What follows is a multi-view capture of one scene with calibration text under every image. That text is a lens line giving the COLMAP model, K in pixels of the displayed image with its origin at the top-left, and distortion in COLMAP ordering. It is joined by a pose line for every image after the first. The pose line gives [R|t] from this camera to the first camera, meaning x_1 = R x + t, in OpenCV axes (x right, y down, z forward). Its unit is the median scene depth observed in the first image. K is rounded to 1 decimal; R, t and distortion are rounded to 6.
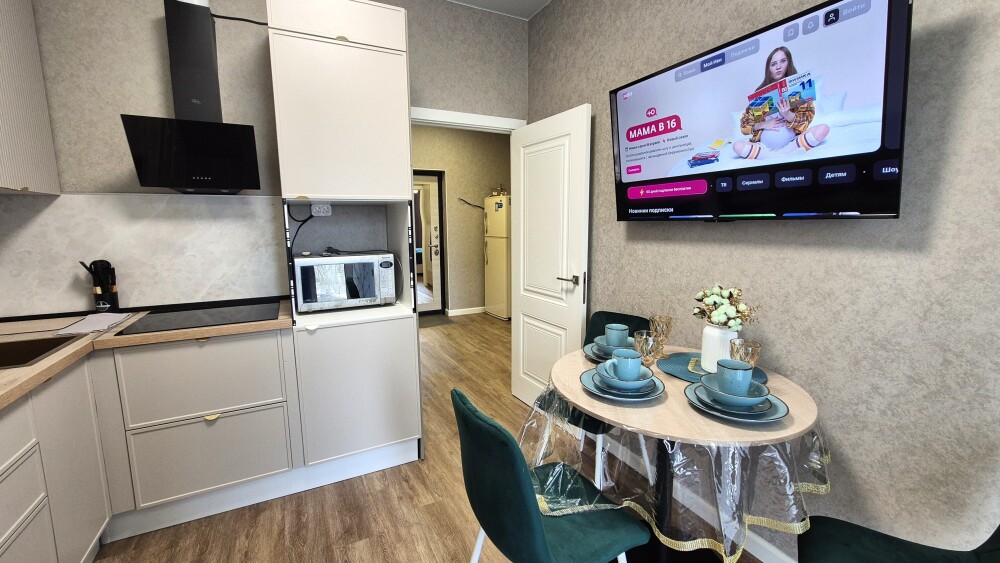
lens RADIAL K [[407.4, 0, 497.4], [0, 407.4, 277.3], [0, 0, 1]] dist [0.002487, 0.000039]
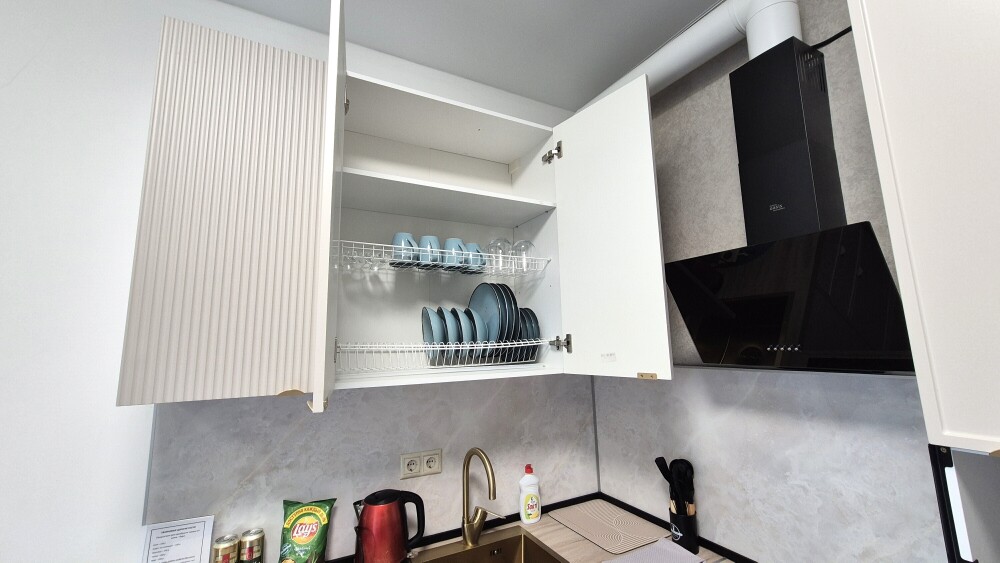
lens RADIAL K [[407.4, 0, 498.5], [0, 407.4, 277.3], [0, 0, 1]] dist [0.002487, 0.000039]
pose [[0.027833, -0.147567, -0.988660, -0.212363], [-0.114095, 0.982111, -0.149801, -0.206238], [0.993080, 0.116970, 0.010498, 0.610454]]
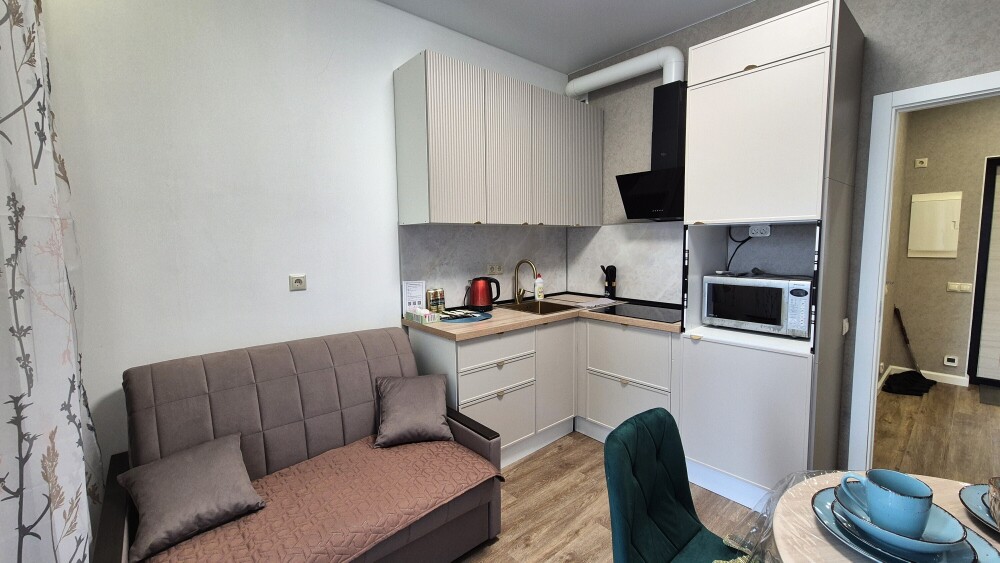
lens RADIAL K [[407.4, 0, 498.8], [0, 407.4, 276.4], [0, 0, 1]] dist [0.002487, 0.000039]
pose [[0.239122, 0.093108, -0.966515, 0.459971], [-0.121971, 0.990388, 0.065231, -0.048621], [0.963298, 0.102289, 0.248180, 0.171990]]
